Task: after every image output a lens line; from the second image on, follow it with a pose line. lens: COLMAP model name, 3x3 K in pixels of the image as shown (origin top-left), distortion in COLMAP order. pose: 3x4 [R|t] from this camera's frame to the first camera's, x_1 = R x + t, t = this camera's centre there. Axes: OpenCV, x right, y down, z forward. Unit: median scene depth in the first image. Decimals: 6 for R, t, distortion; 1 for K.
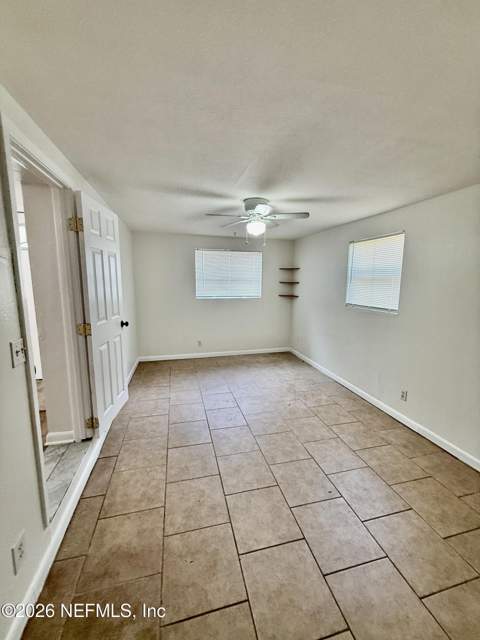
lens RADIAL K [[255.6, 0, 239.9], [0, 255.6, 317.8], [0, 0, 1]] dist [-0.000128, -0.000050]
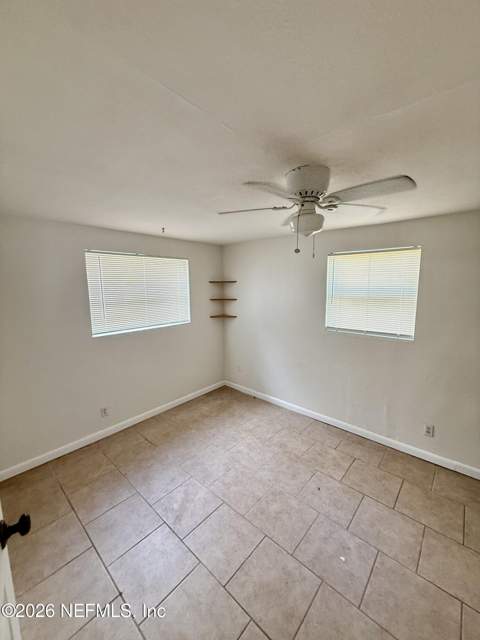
lens RADIAL K [[255.6, 0, 239.9], [0, 255.6, 317.8], [0, 0, 1]] dist [-0.000128, -0.000050]
pose [[0.831036, -0.091426, 0.548653, -0.232837], [0.098269, 0.995015, 0.016961, -0.108924], [-0.547469, 0.039820, 0.835878, 0.388562]]
